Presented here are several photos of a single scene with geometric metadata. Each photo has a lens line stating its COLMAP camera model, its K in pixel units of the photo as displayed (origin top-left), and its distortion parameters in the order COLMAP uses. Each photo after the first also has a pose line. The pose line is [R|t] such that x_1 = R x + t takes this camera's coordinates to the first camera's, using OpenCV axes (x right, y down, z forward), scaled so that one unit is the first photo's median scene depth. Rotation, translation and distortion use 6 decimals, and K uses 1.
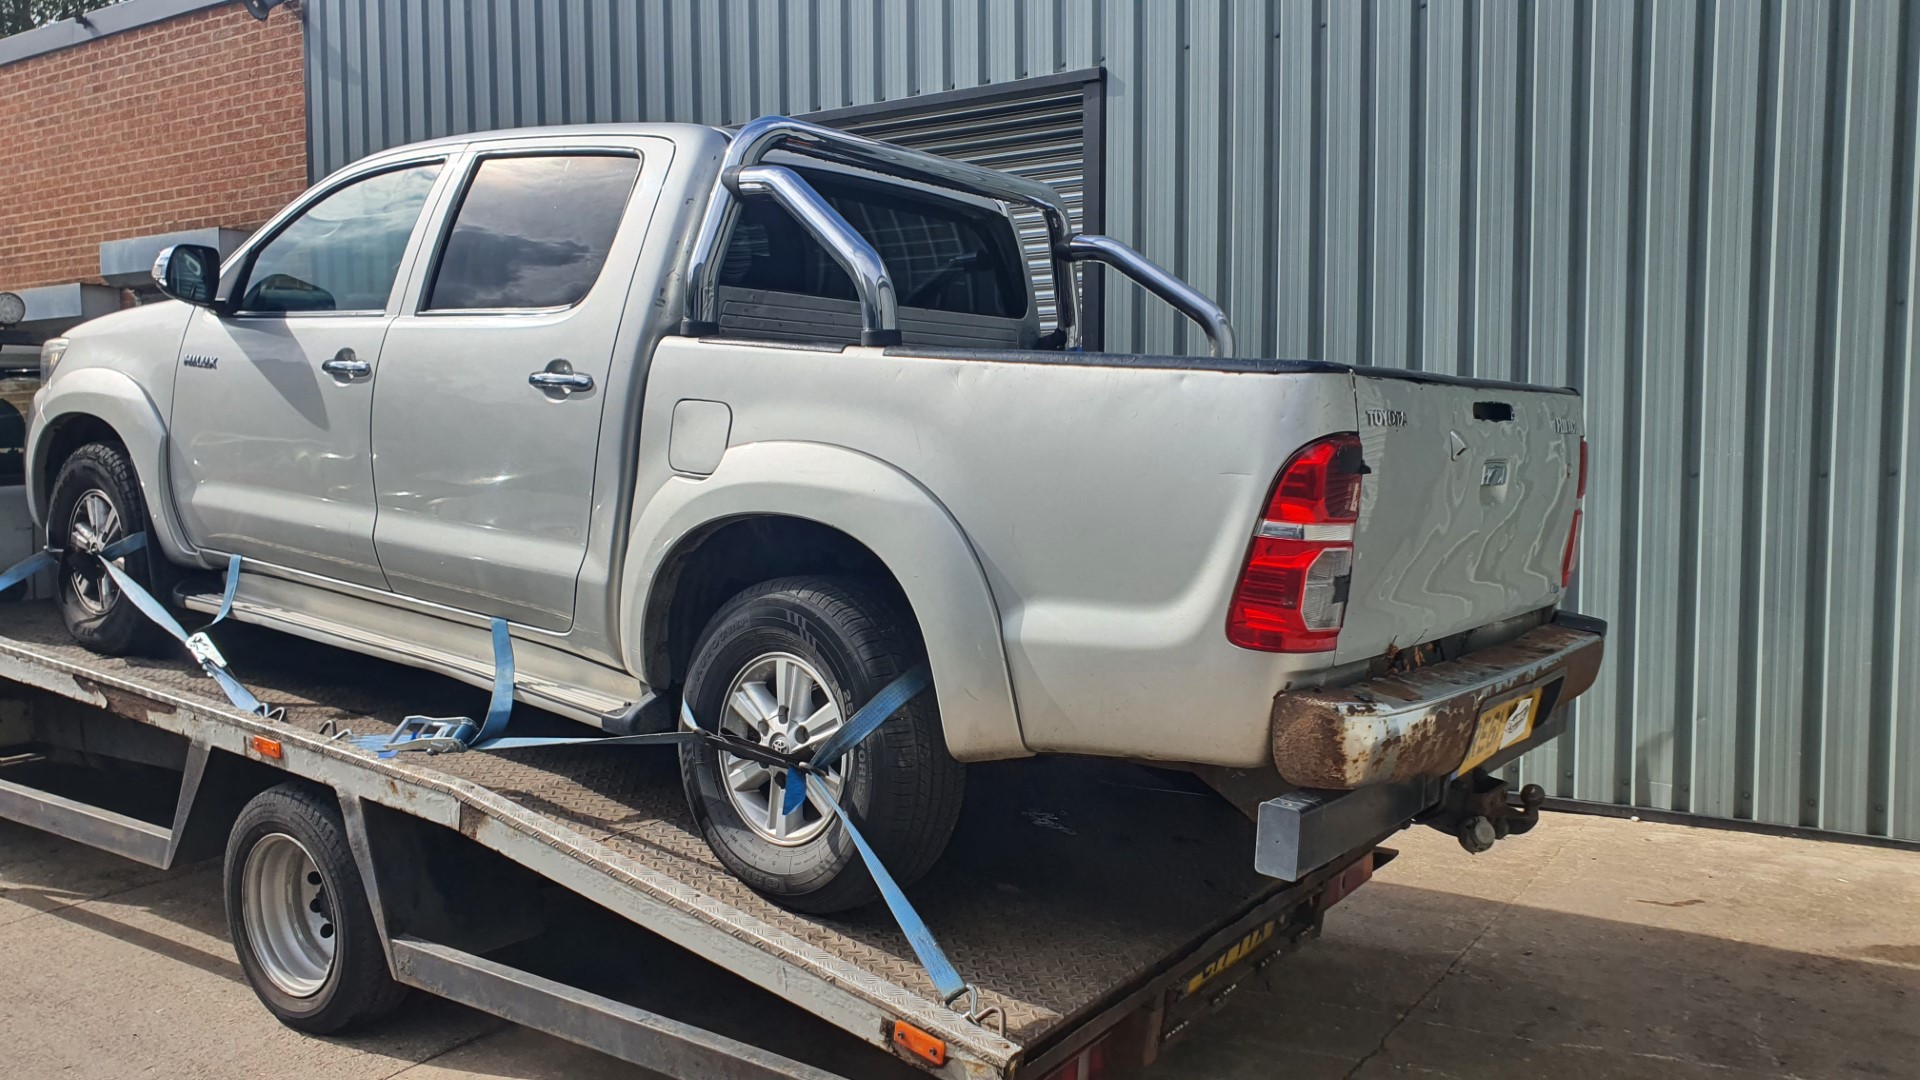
lens RADIAL K [[1465.6, 0, 960.0], [0, 1465.6, 540.0], [0, 0, 1]] dist [-0.002822, -0.003604]
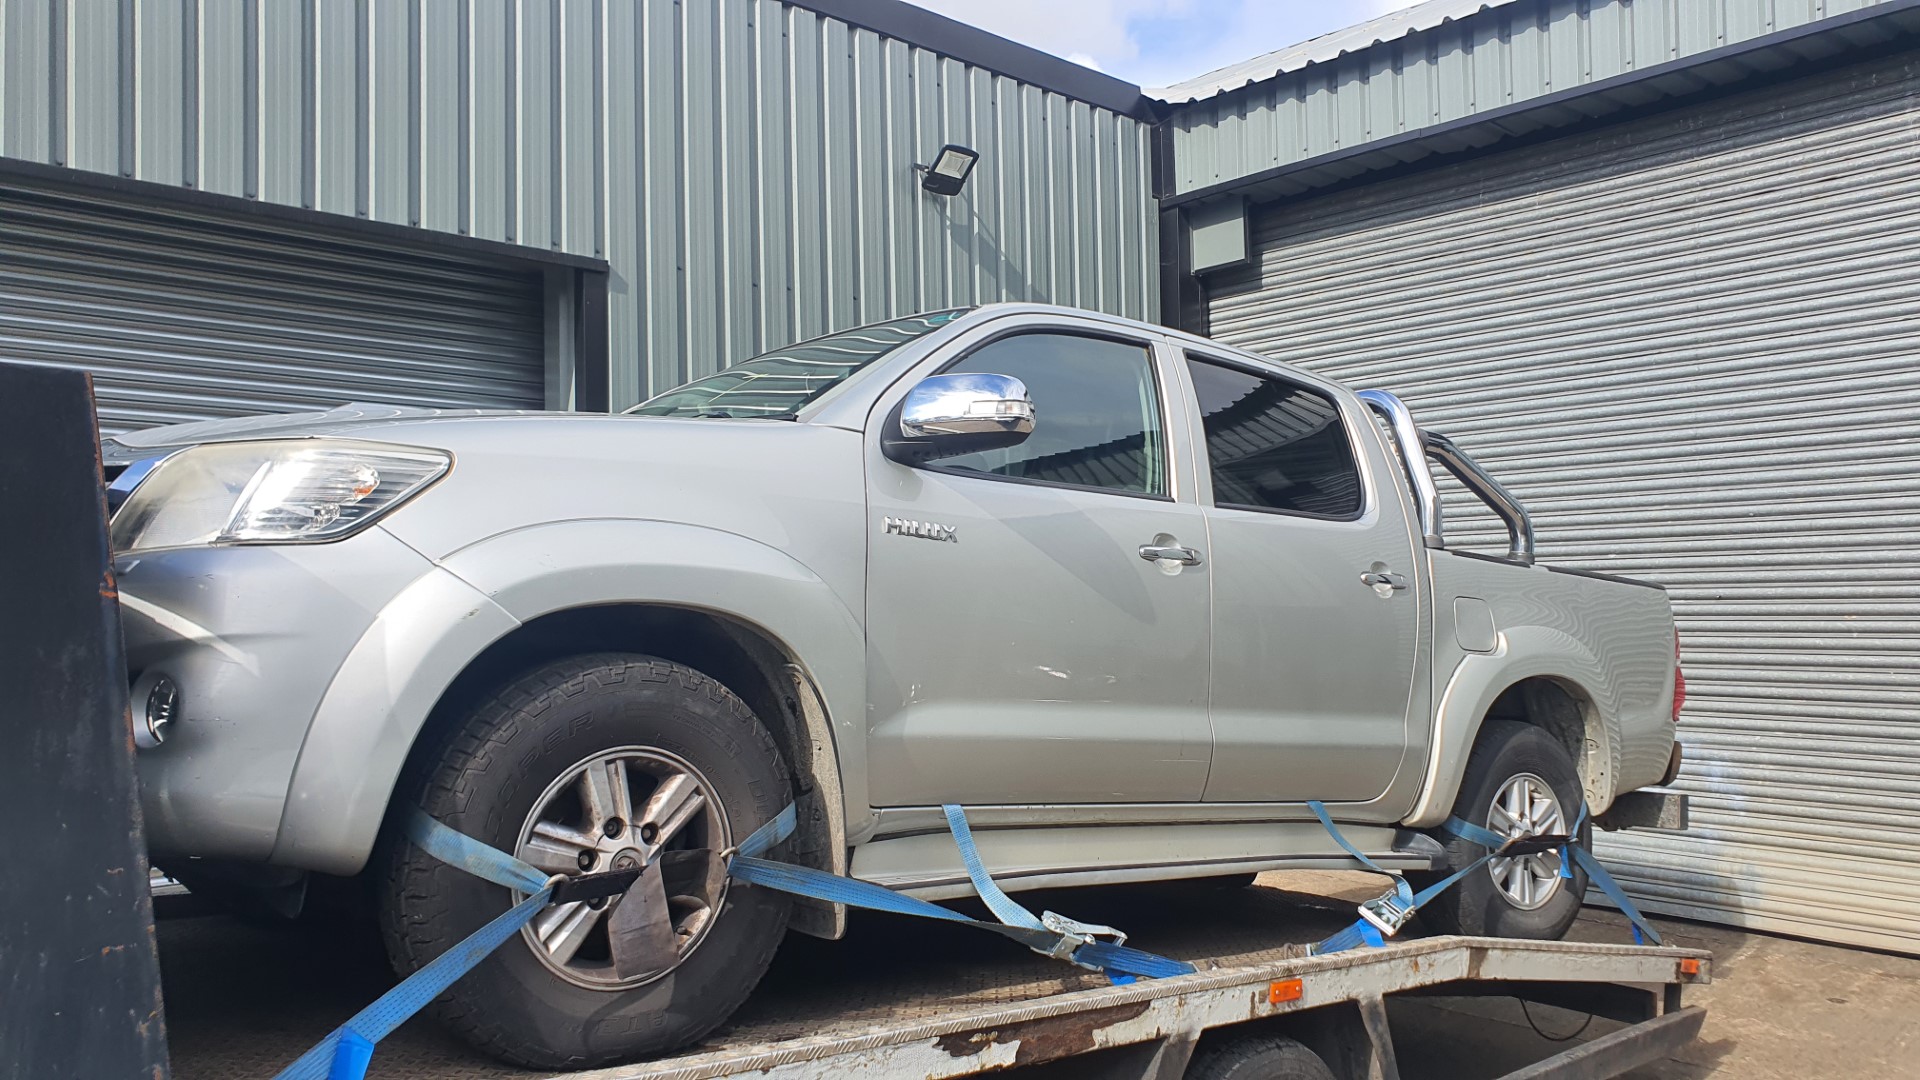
lens RADIAL K [[1530.3, 0, 960.0], [0, 1530.3, 540.0], [0, 0, 1]] dist [0.042716, -0.001942]
pose [[0.222603, 0.051128, 0.973568, -1.522679], [0.089410, 0.993345, -0.072610, -0.078929], [-0.970801, 0.103210, 0.216550, 1.039672]]
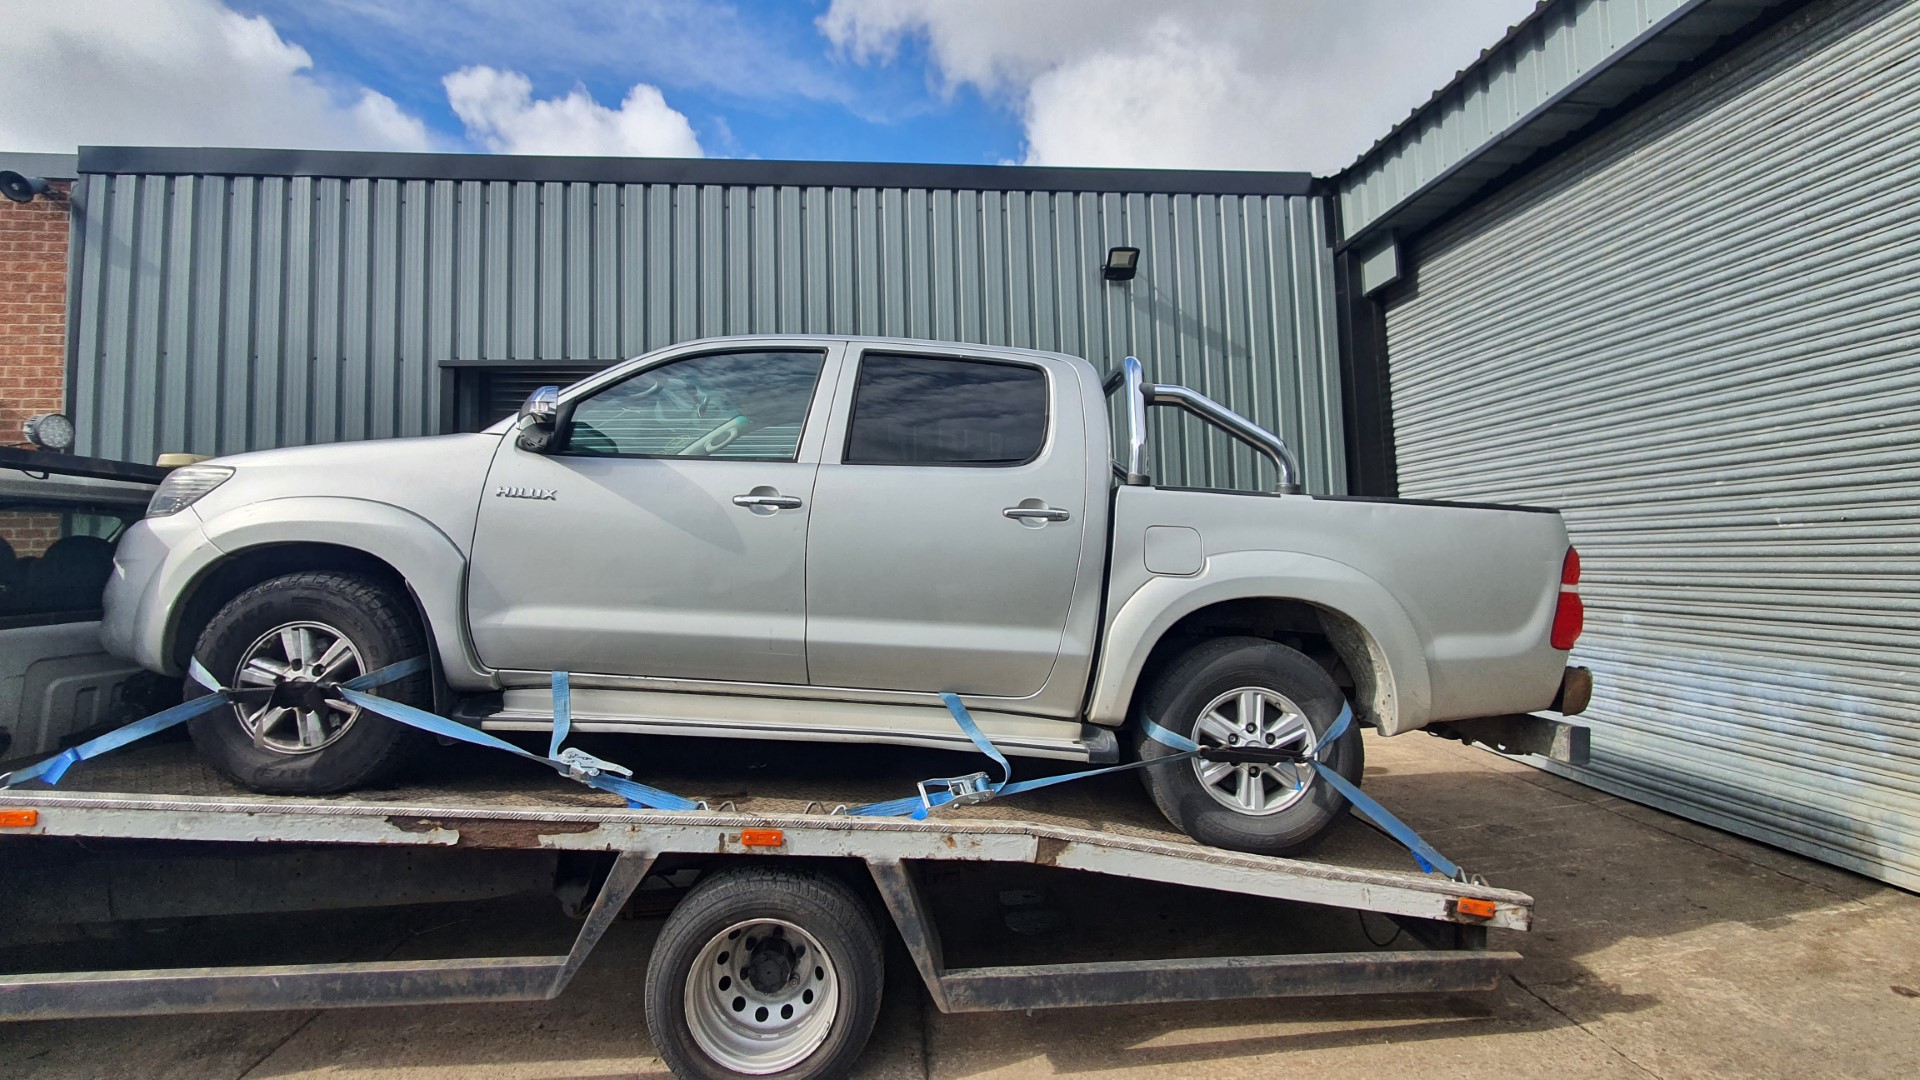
lens RADIAL K [[767.3, 0, 966.2], [0, 767.3, 524.3], [0, 0, 1]] dist [-0.001406, -0.000083]
pose [[0.791987, 0.023204, 0.610096, -0.764688], [0.062584, 0.990928, -0.118931, -0.014522], [-0.607321, 0.132374, 0.783350, 0.459252]]
